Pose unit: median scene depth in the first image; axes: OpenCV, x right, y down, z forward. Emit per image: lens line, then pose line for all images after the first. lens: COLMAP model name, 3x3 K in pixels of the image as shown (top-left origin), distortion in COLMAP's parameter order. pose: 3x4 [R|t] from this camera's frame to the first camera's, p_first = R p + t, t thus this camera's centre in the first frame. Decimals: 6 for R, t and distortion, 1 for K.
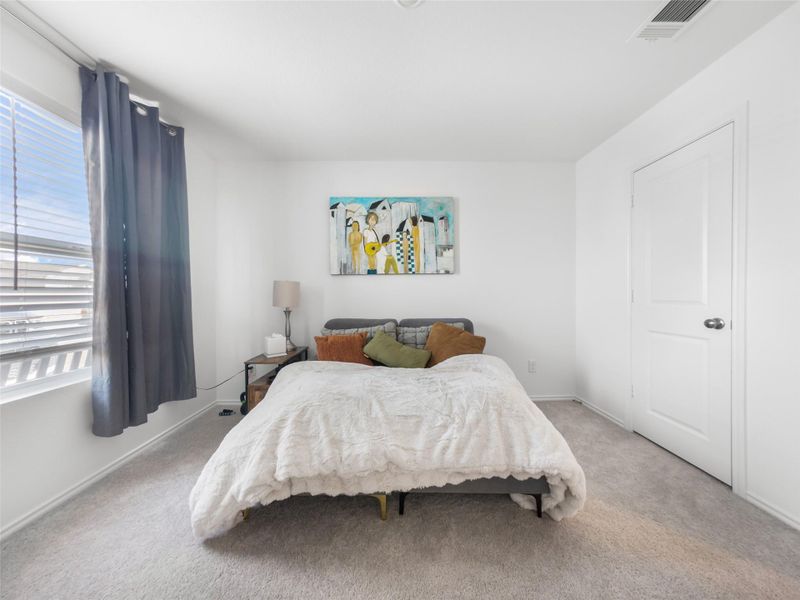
lens RADIAL K [[268.8, 0, 398.3], [0, 268.8, 300.2], [0, 0, 1]] dist [-0.005283, 0.002282]
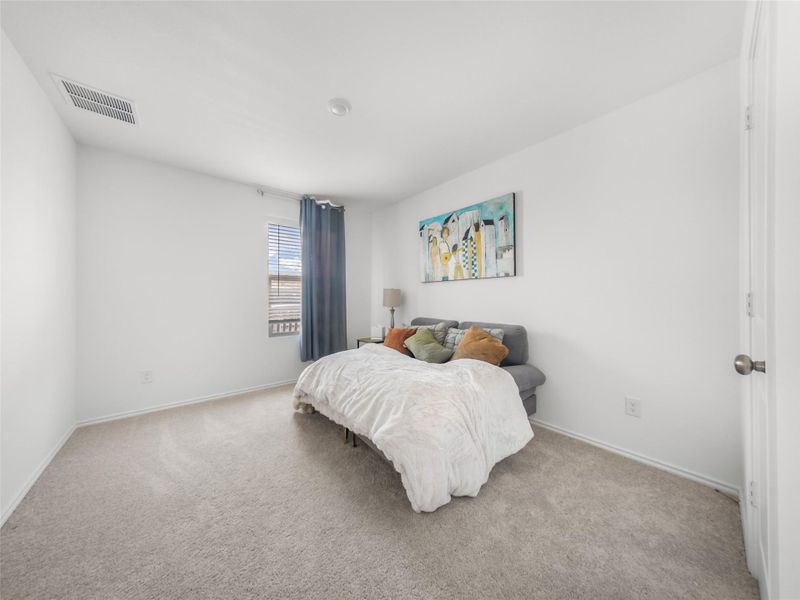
lens RADIAL K [[268.8, 0, 393.5], [0, 268.8, 296.4], [0, 0, 1]] dist [-0.005283, 0.002282]
pose [[0.622202, -0.000196, -0.782856, 0.663062], [-0.020391, 0.999657, -0.016457, -0.007169], [0.782591, 0.026203, 0.621985, 0.120750]]
